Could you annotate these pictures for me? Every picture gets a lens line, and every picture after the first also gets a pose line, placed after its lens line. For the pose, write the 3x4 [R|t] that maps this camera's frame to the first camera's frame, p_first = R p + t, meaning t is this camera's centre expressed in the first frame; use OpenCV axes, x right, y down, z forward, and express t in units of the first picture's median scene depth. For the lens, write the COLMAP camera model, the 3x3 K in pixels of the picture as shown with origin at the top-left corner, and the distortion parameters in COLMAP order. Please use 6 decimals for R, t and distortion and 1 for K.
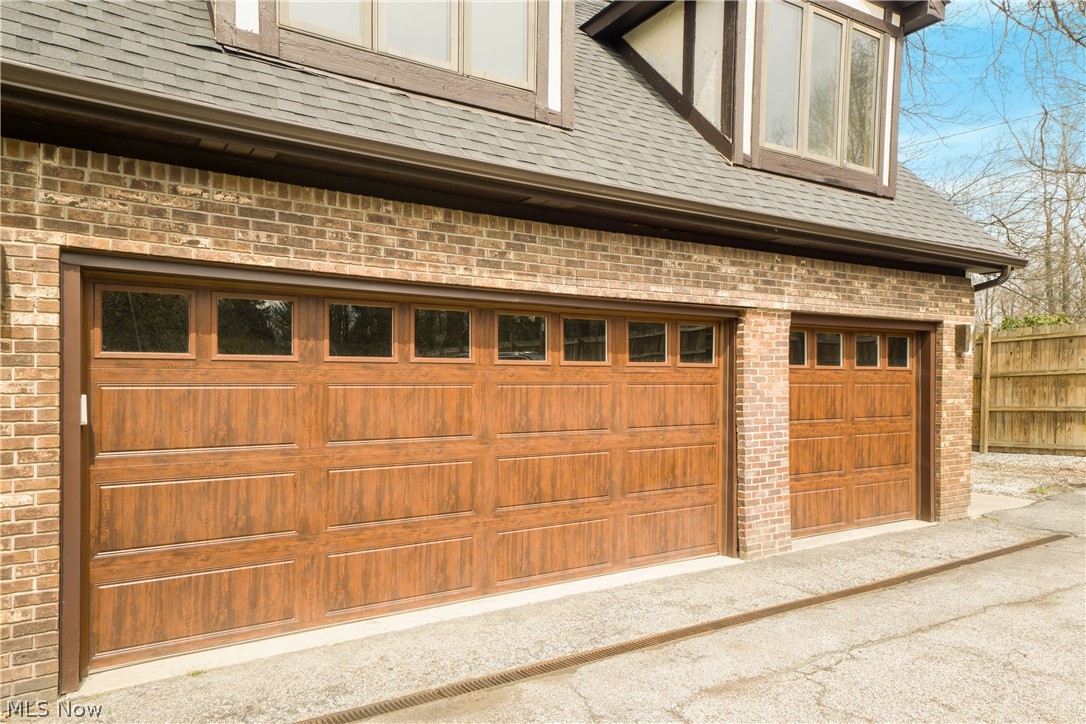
lens RADIAL K [[710.6, 0, 543.0], [0, 710.6, 362.0], [0, 0, 1]] dist [0.048247, -0.082111]
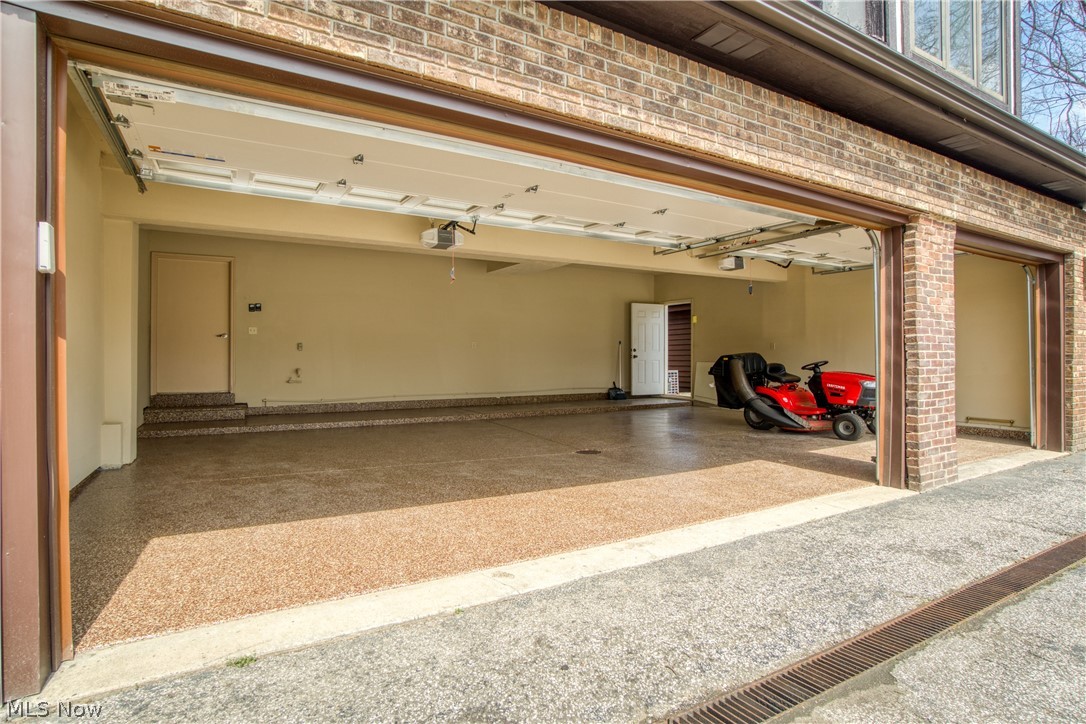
lens RADIAL K [[512.1, 0, 613.8], [0, 512.1, 381.8], [0, 0, 1]] dist [-0.017676, 0.000558]
pose [[0.992732, 0.028992, 0.116800, -0.172371], [-0.037735, 0.996592, 0.073354, 0.110327], [-0.114275, -0.077228, 0.990443, 0.431536]]
